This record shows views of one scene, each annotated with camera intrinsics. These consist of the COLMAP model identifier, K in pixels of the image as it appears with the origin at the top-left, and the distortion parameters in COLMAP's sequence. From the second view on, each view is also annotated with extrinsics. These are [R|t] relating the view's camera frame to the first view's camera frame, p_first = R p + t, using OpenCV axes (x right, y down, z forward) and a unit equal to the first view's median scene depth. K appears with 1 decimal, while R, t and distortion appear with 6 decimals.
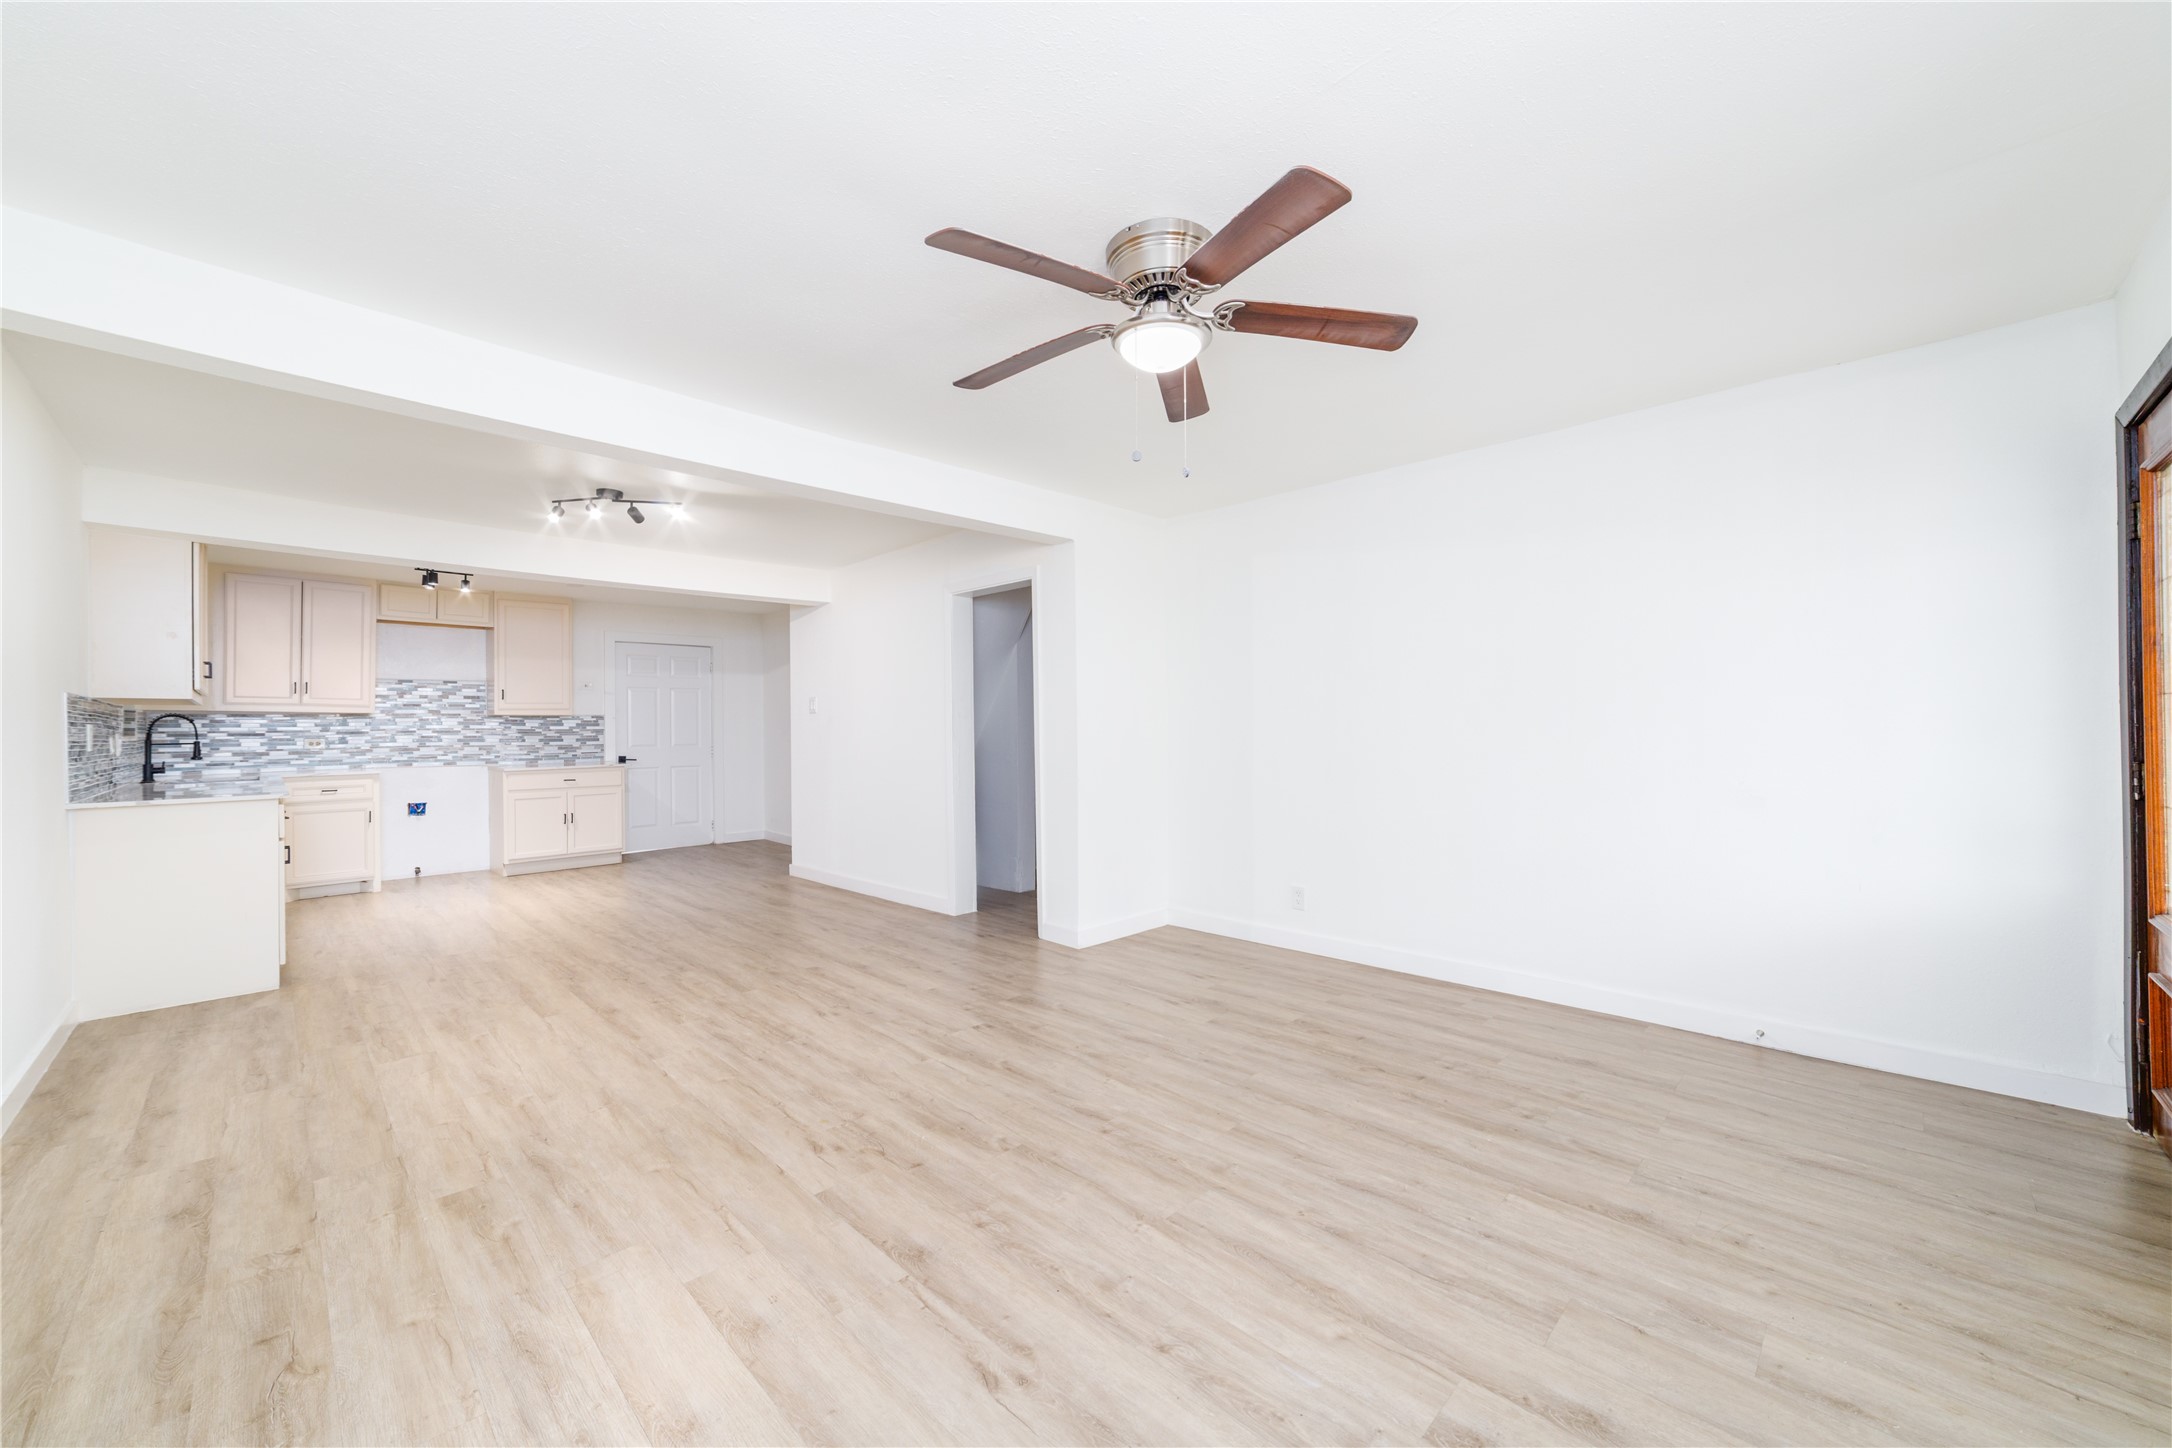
lens RADIAL K [[828.6, 0, 1077.3], [0, 828.6, 721.0], [0, 0, 1]] dist [-0.018311, 0.004271]
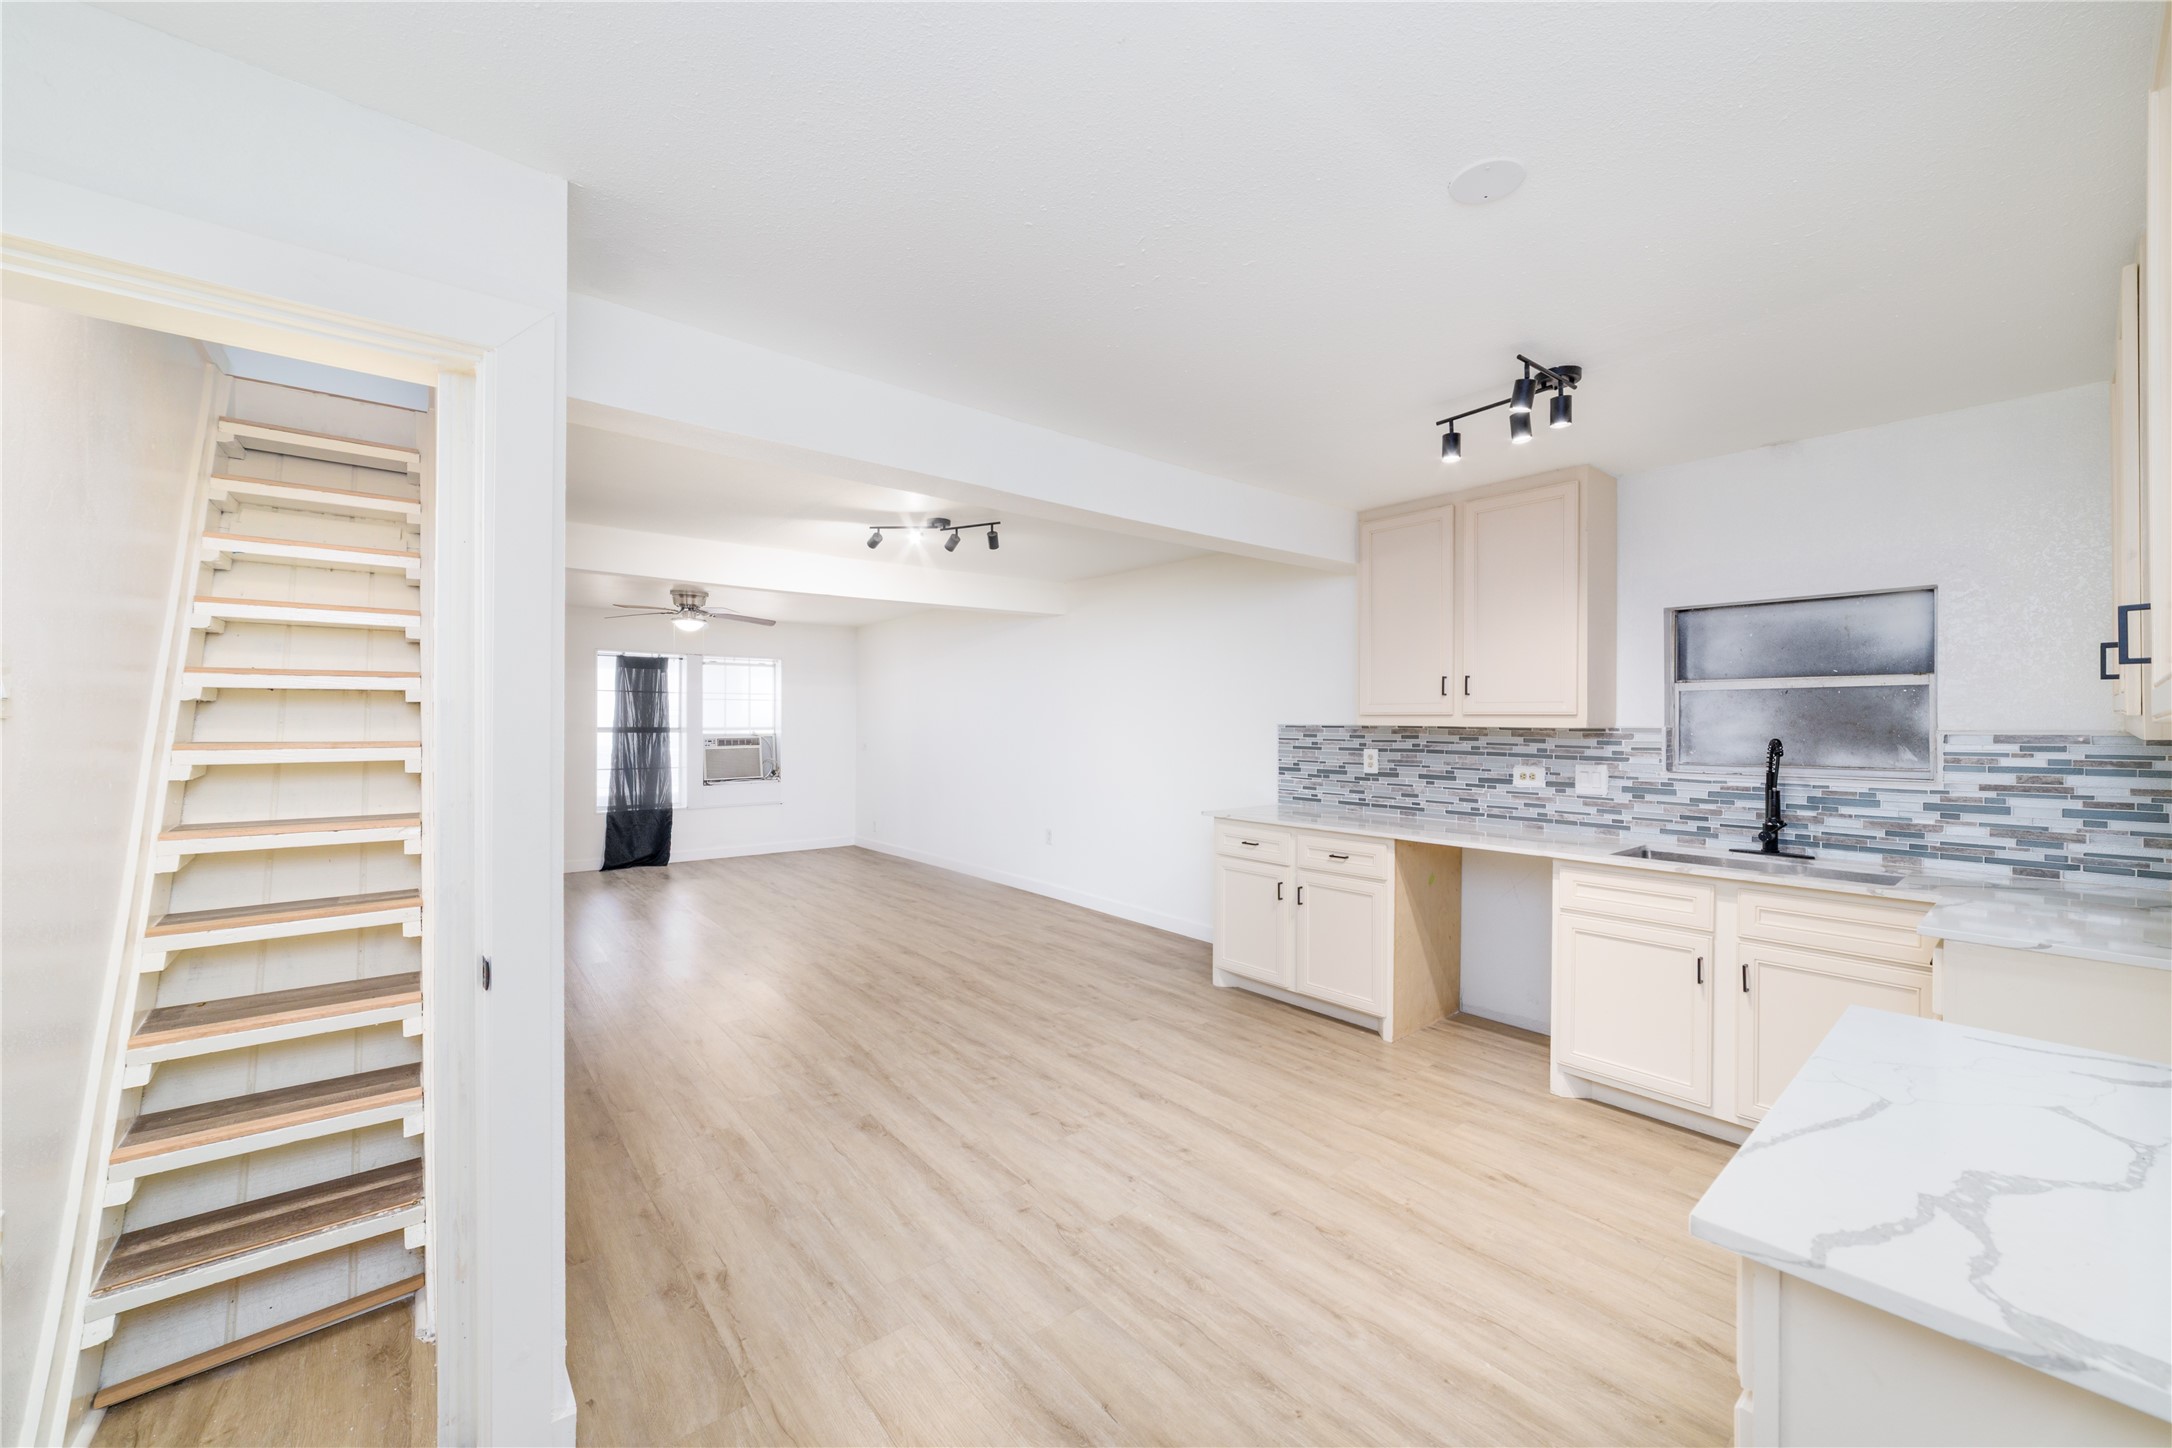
lens RADIAL K [[828.6, 0, 1083.4], [0, 828.6, 715.8], [0, 0, 1]] dist [-0.018311, 0.004271]
pose [[-0.995402, 0.007602, 0.095481, -1.033169], [0.005939, 0.999826, -0.017688, -0.028426], [-0.095599, -0.017040, -0.995274, 2.453195]]
